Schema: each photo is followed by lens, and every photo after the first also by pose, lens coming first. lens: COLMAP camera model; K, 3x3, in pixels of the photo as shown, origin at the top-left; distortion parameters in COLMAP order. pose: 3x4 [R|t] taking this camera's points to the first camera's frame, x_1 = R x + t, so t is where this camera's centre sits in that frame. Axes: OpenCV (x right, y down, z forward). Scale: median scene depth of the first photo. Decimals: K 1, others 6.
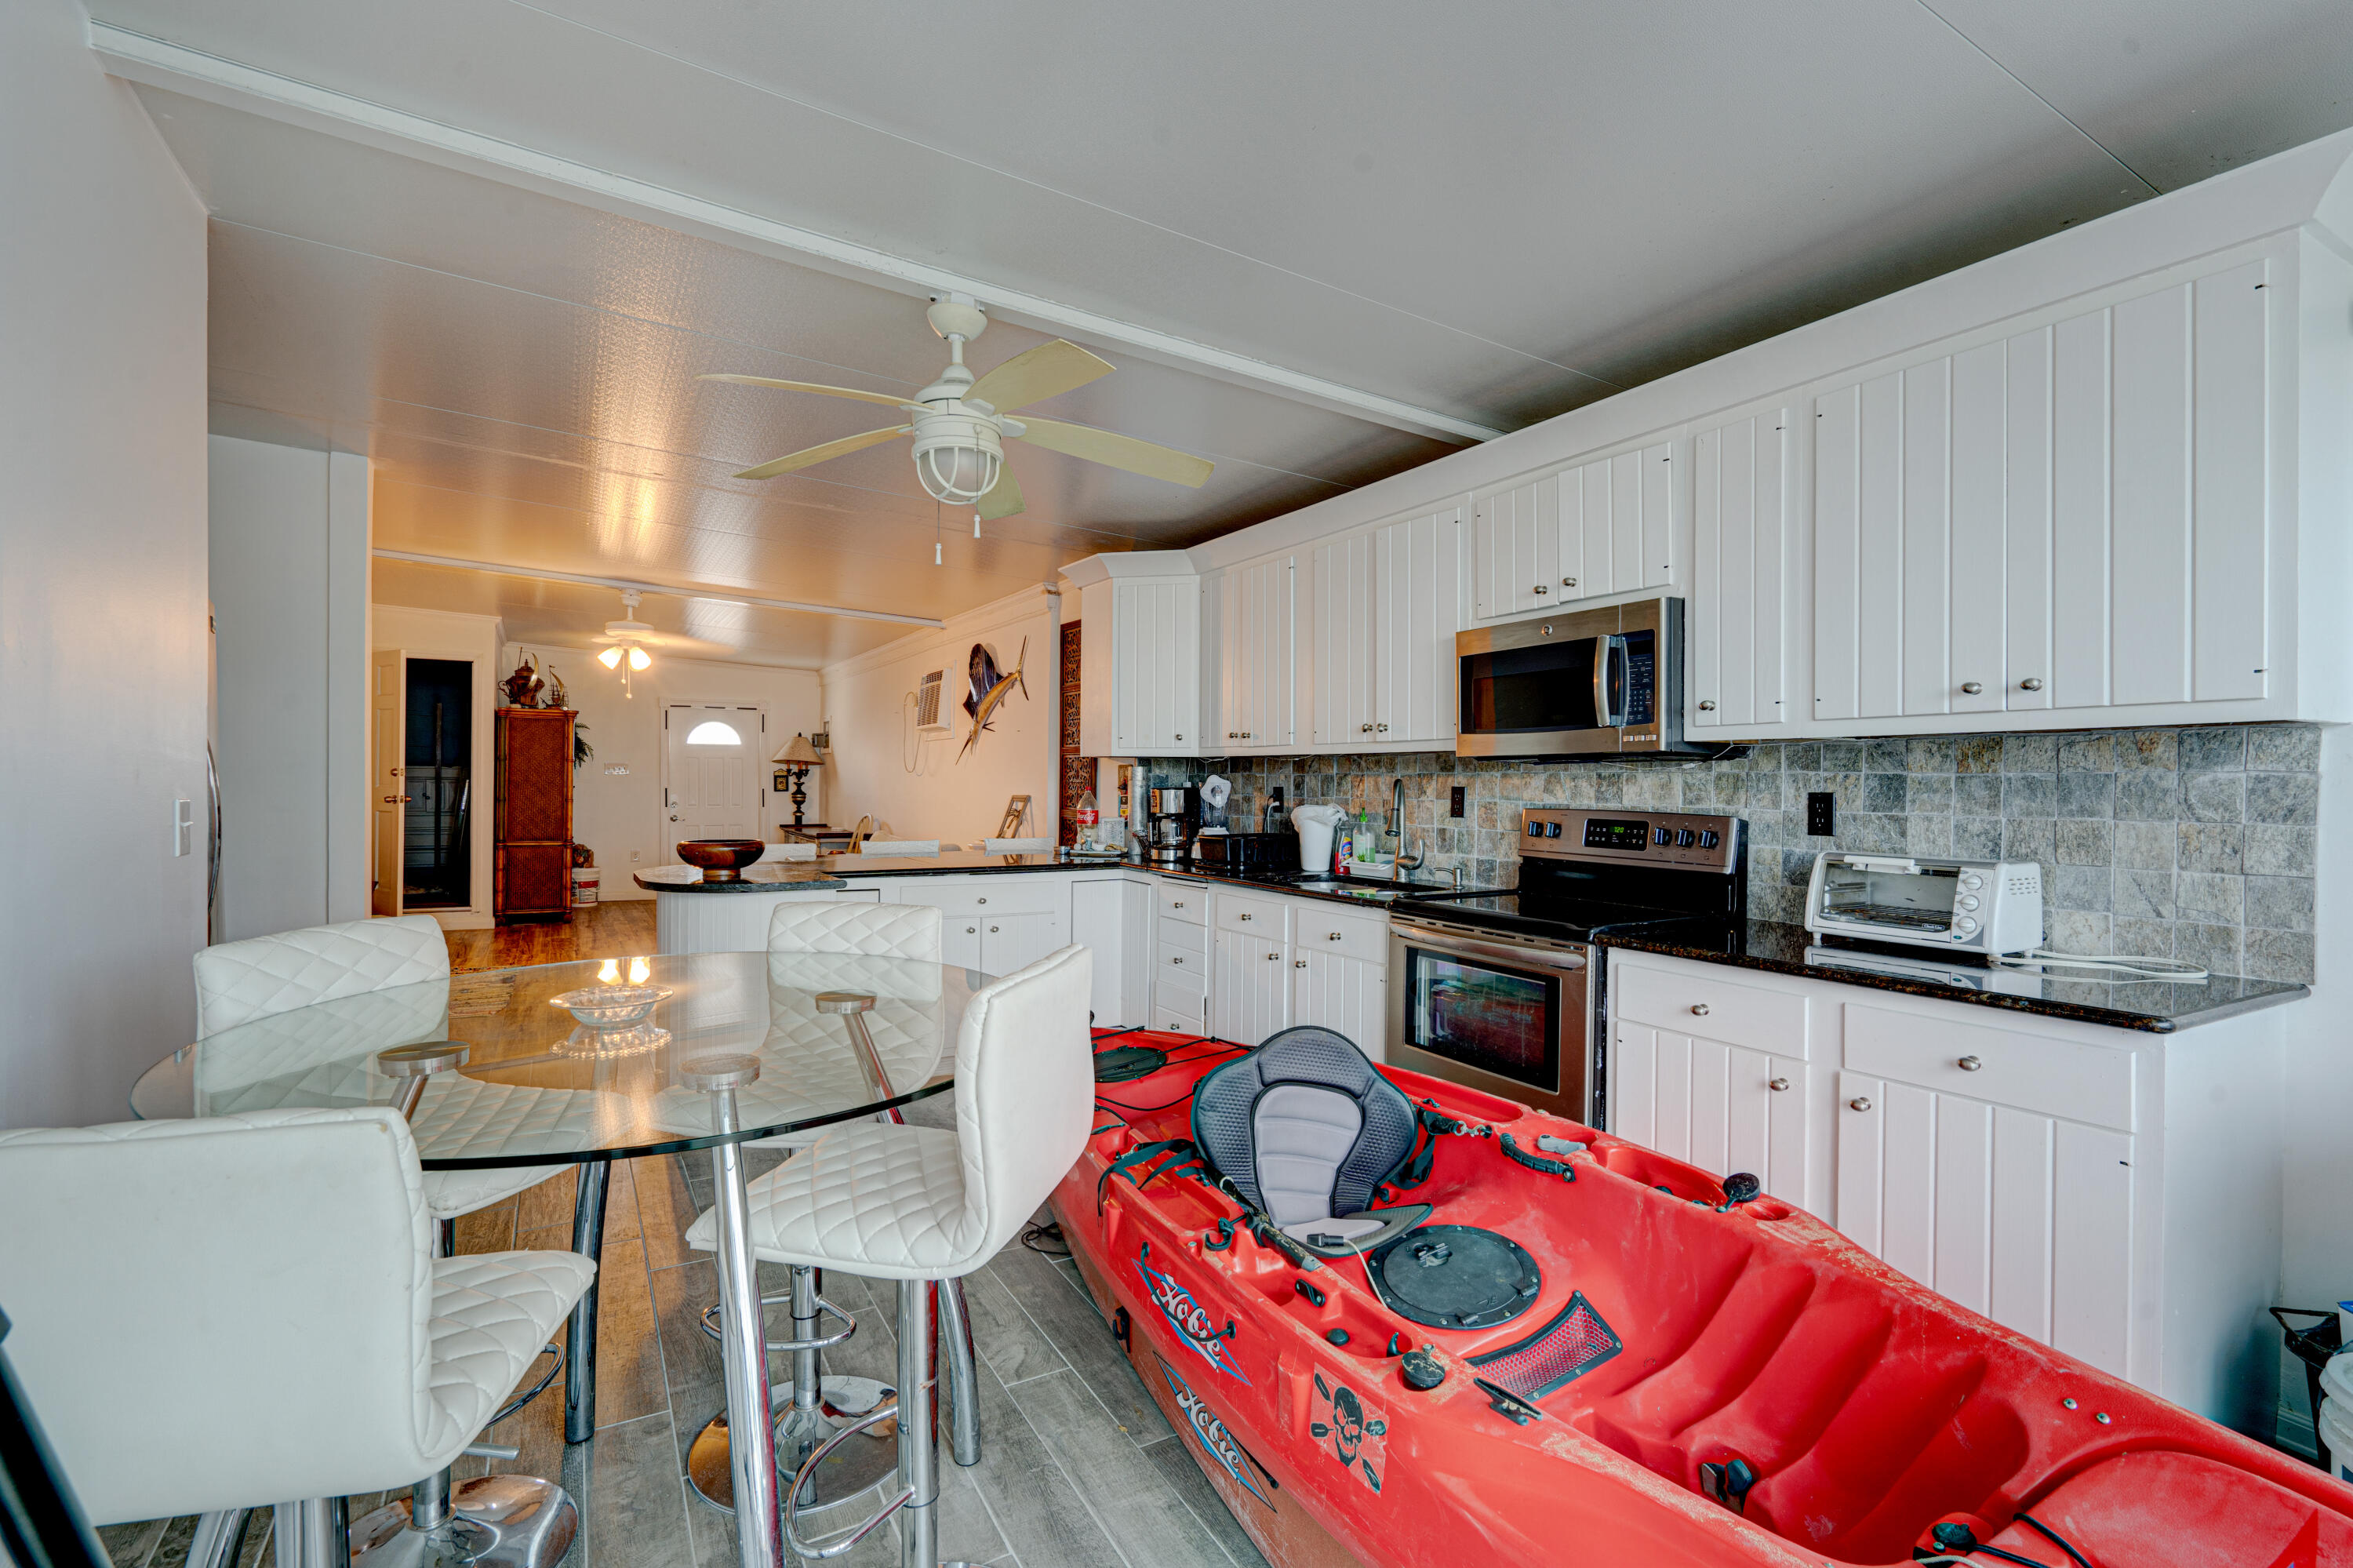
lens RADIAL K [[971.2, 0, 1125.4], [0, 971.2, 799.3], [0, 0, 1]] dist [0.000334, 0.000045]
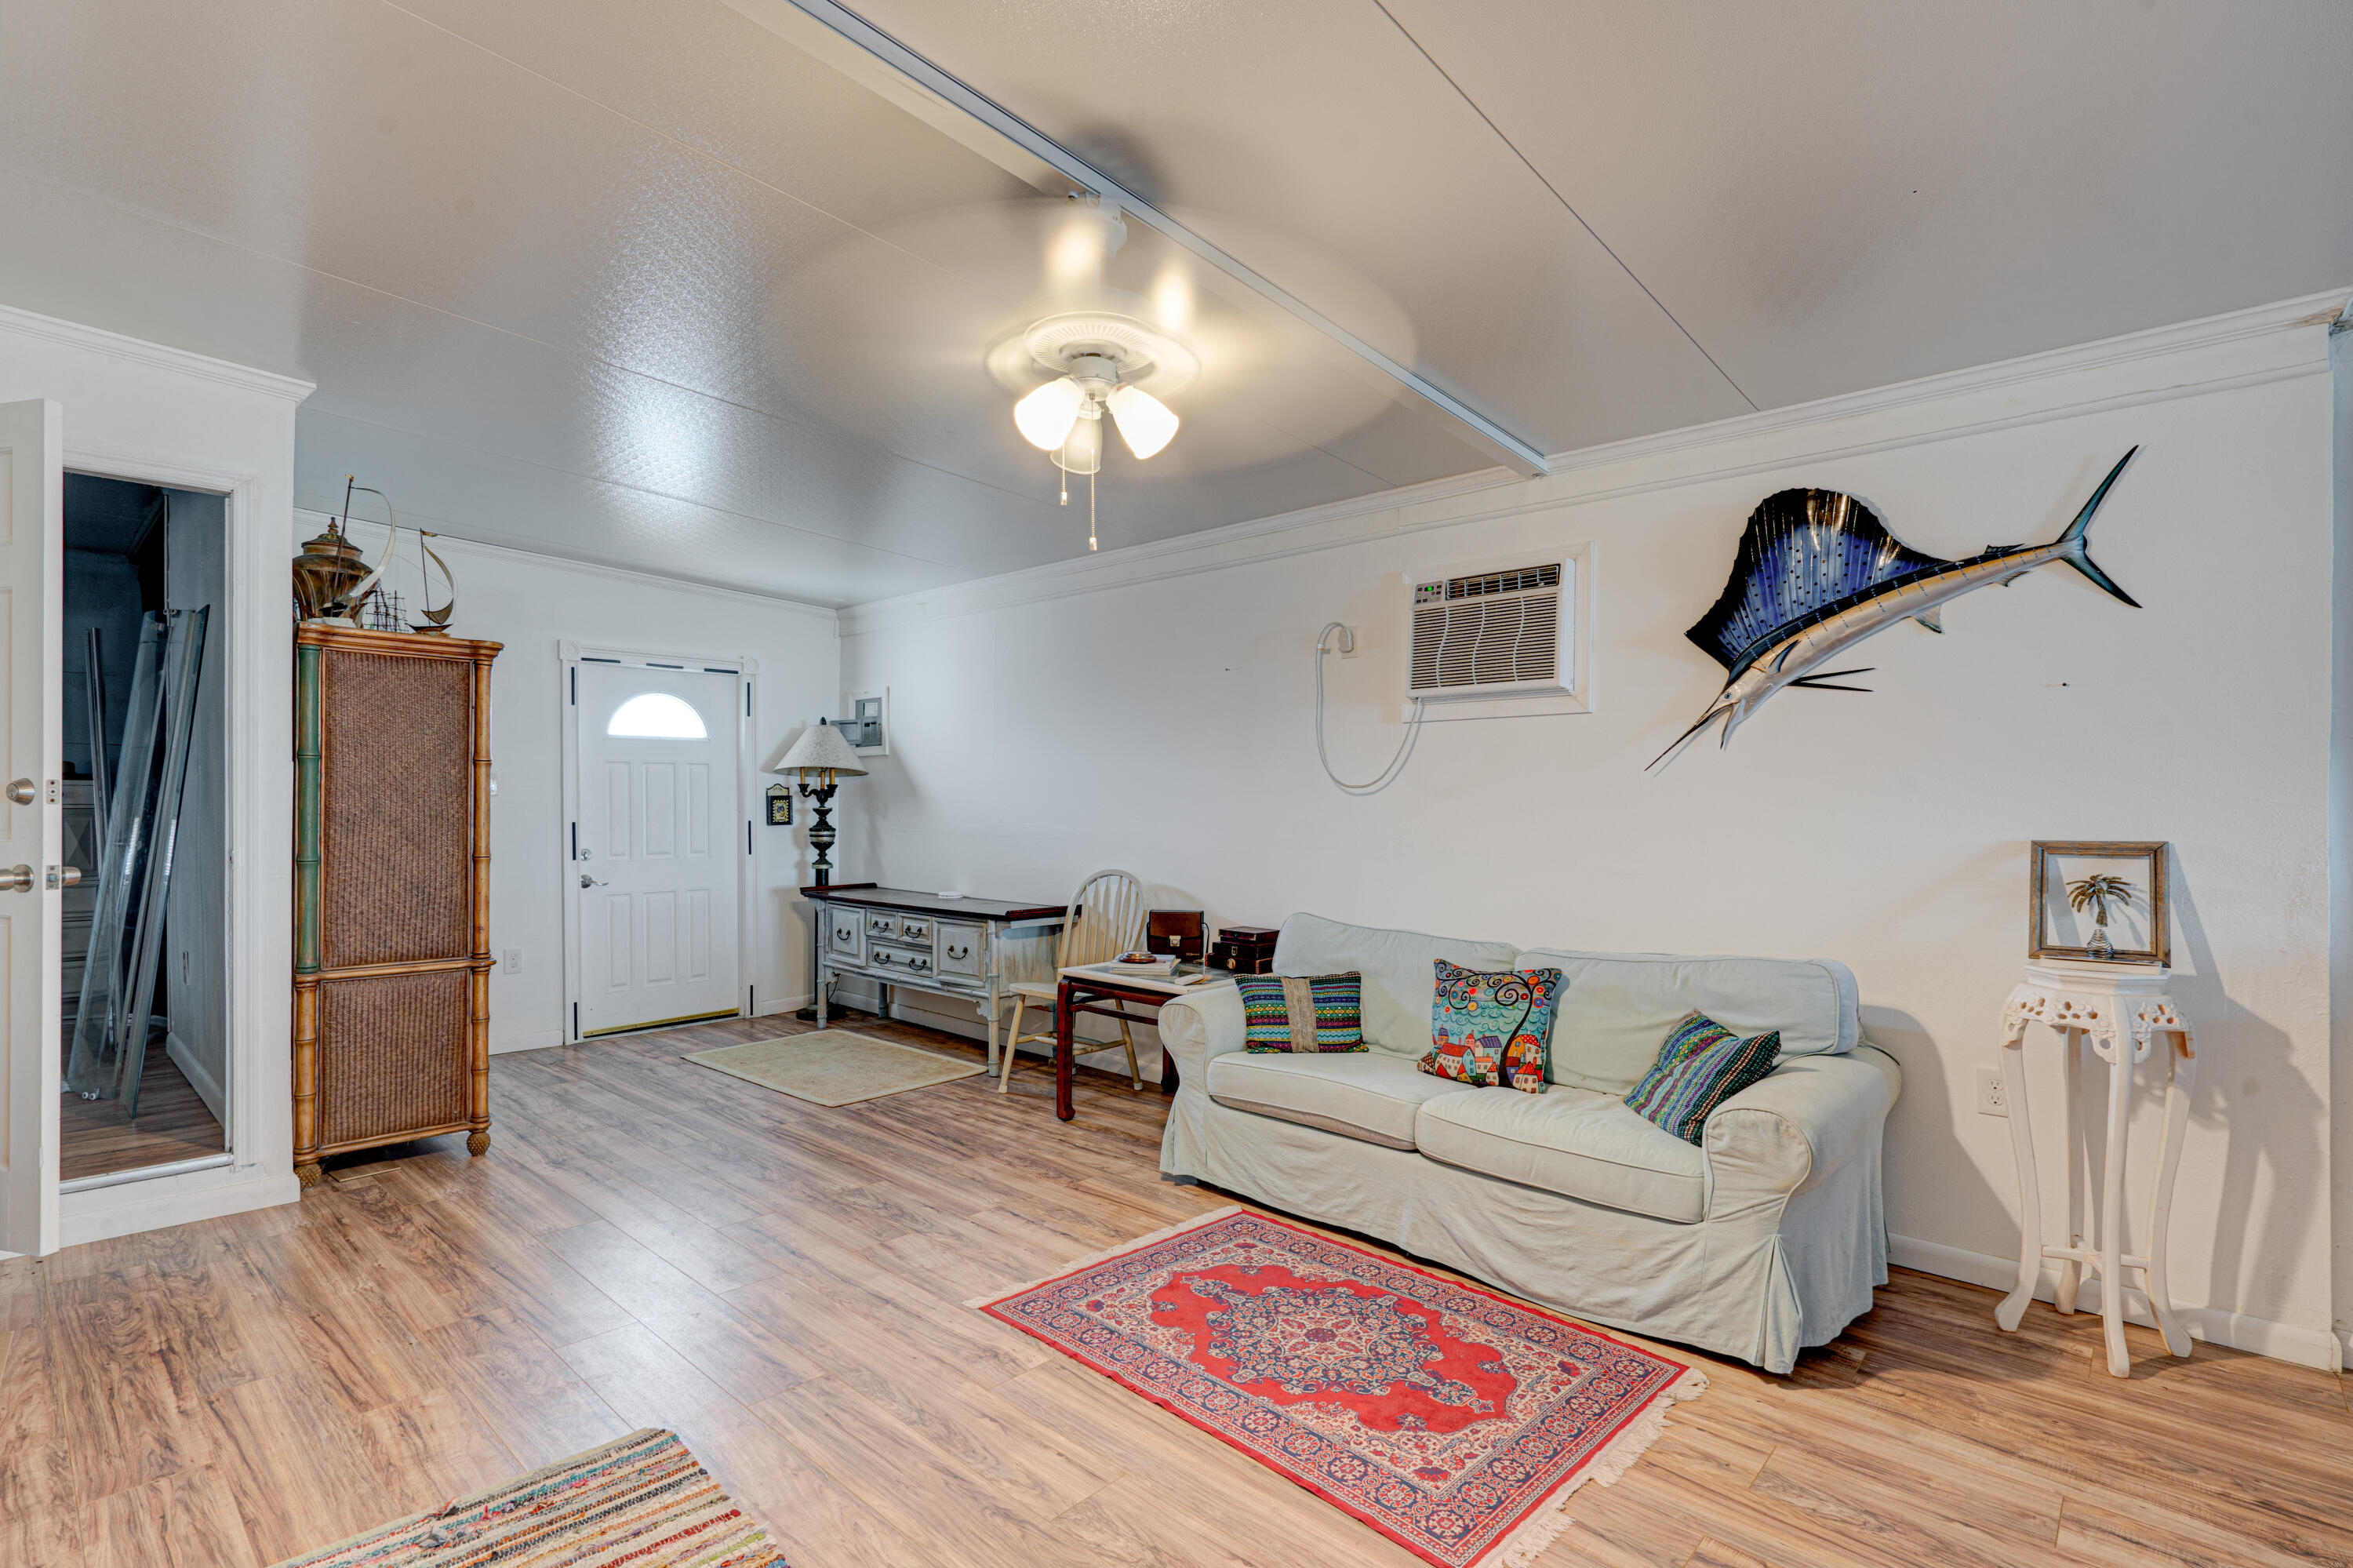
lens RADIAL K [[1083.1, 0, 1180.6], [0, 1083.1, 821.3], [0, 0, 1]] dist [-0.003065, 0.001346]
pose [[0.958466, -0.011116, 0.284991, -0.402438], [0.010755, 0.999938, 0.002833, -0.012336], [-0.285005, 0.000349, 0.958526, 0.454611]]
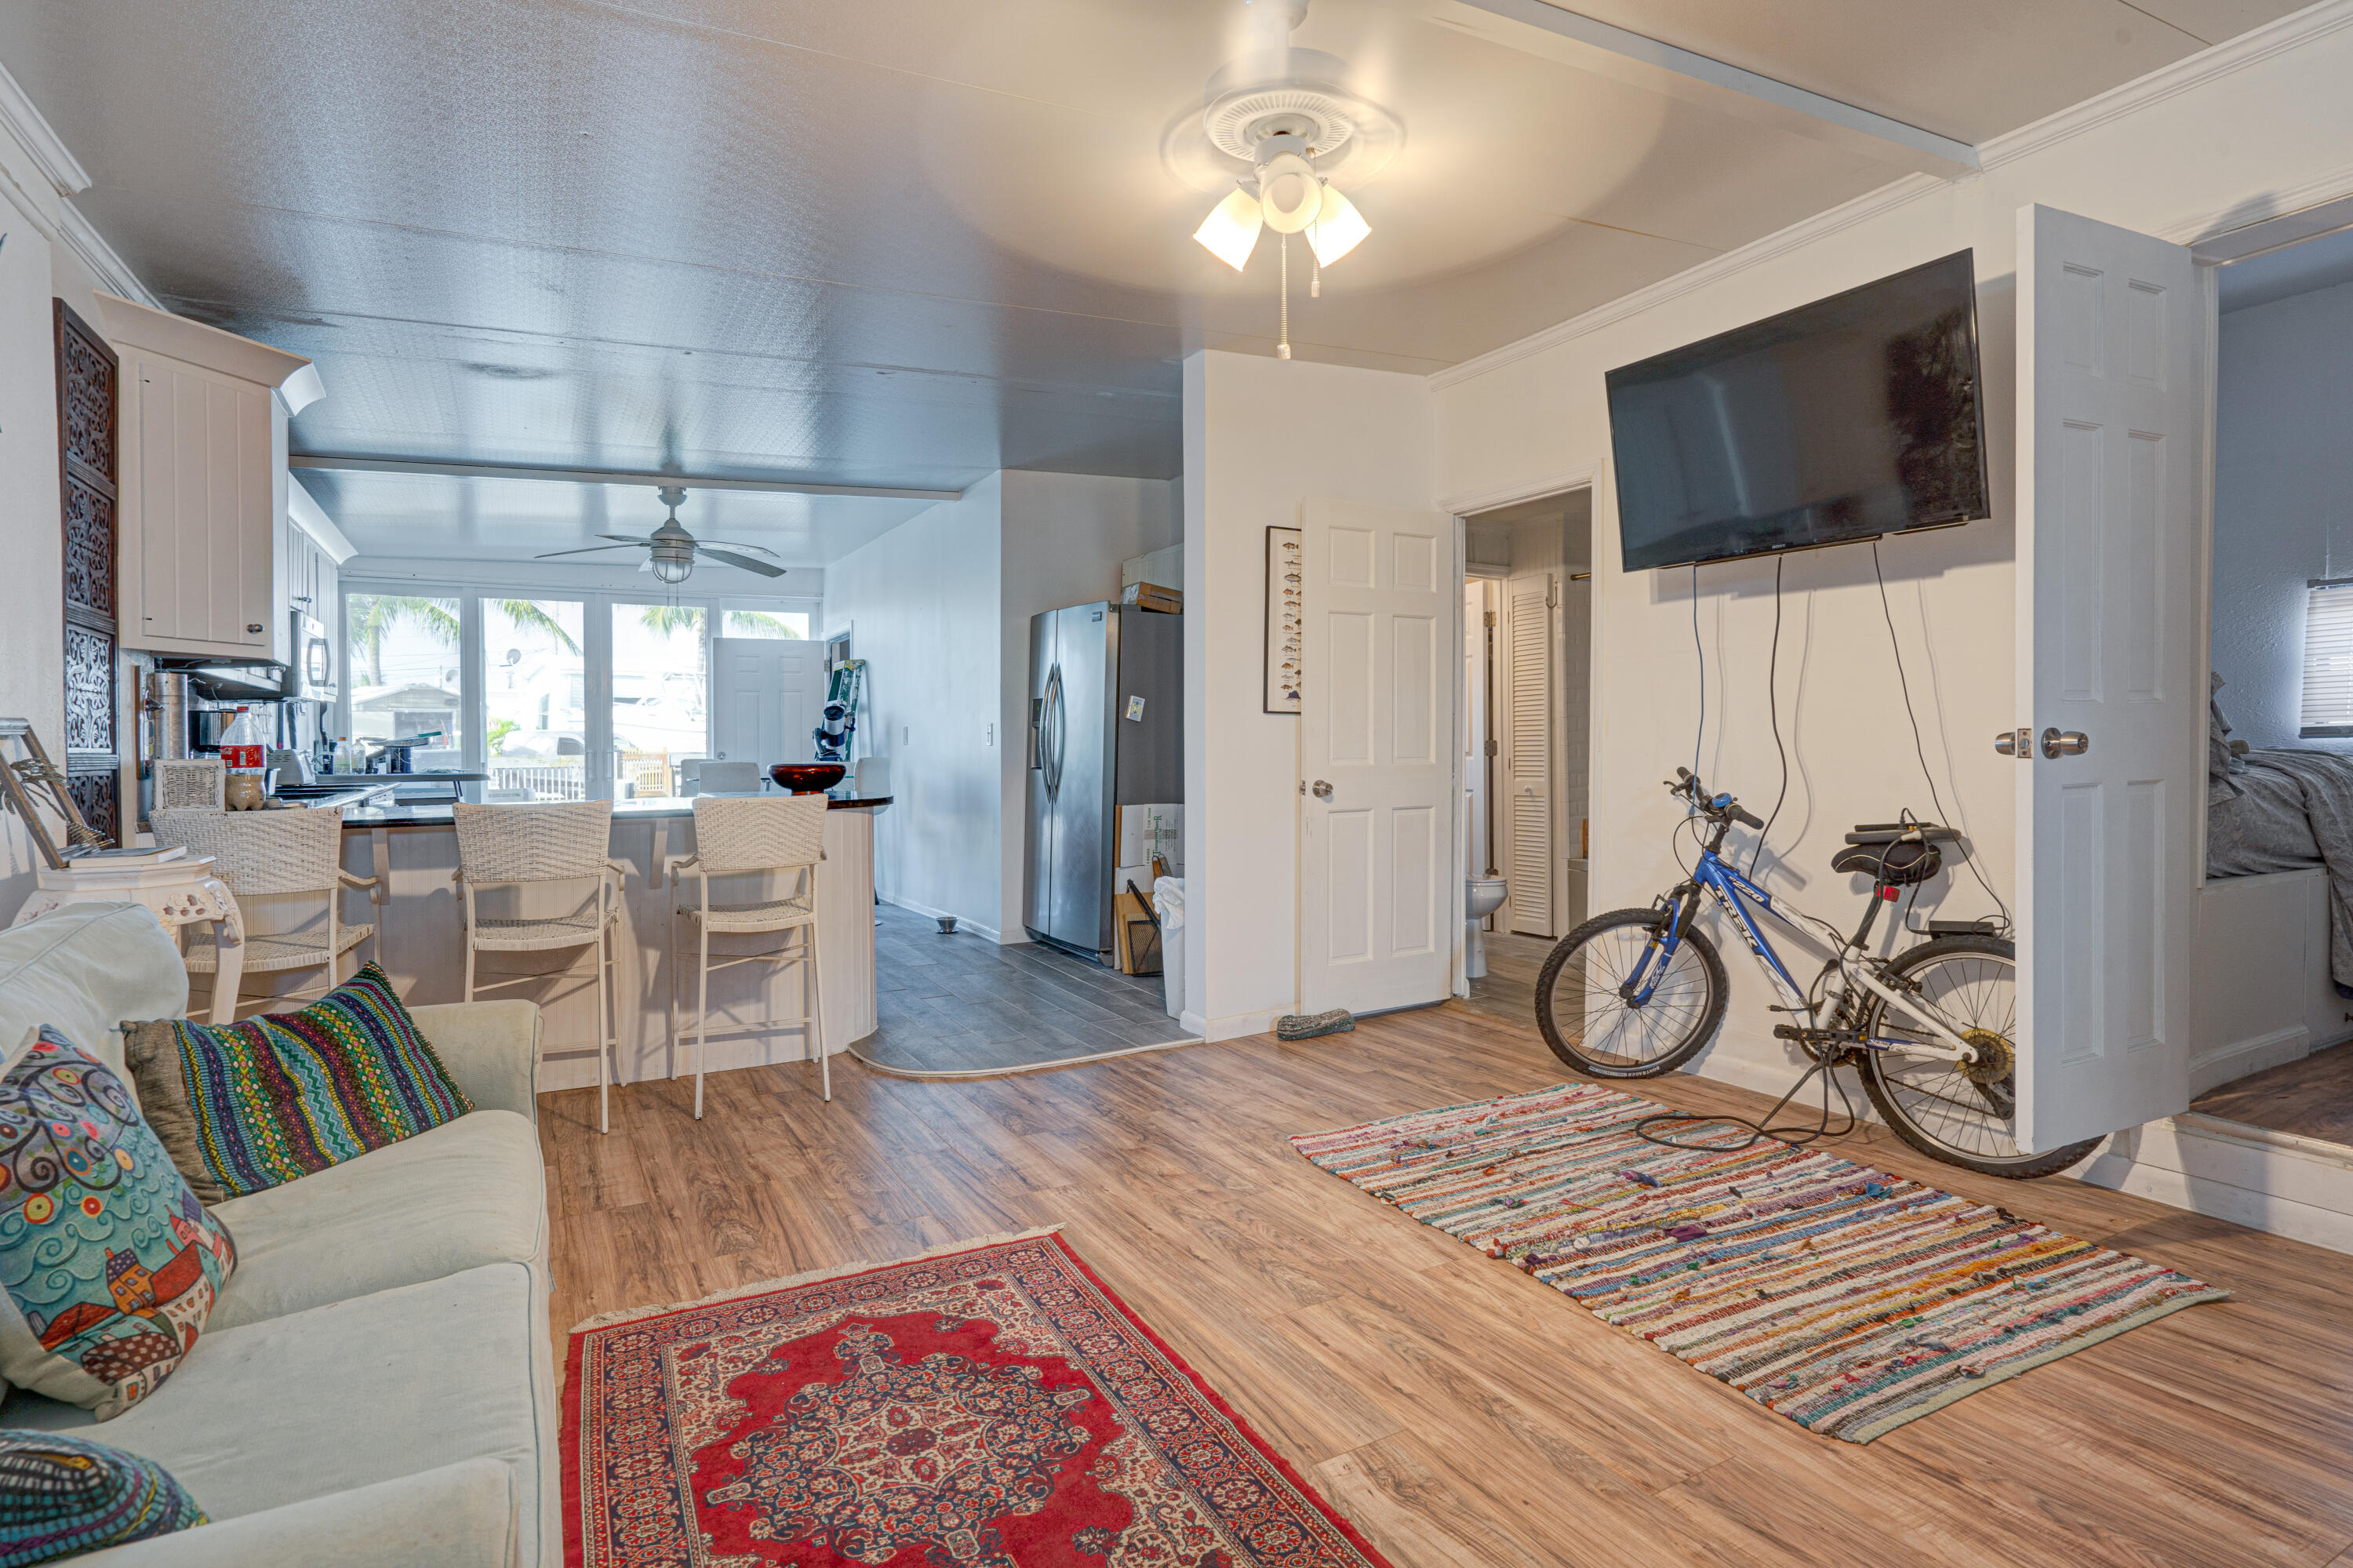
lens RADIAL K [[1292.1, 0, 1185.0], [0, 1292.1, 761.1], [0, 0, 1]] dist [0.001315, -0.000432]
pose [[-0.999685, 0.000725, 0.025100, -0.340908], [0.001521, 0.999496, 0.031694, -0.002452], [-0.025065, 0.031722, -0.999182, 0.941162]]
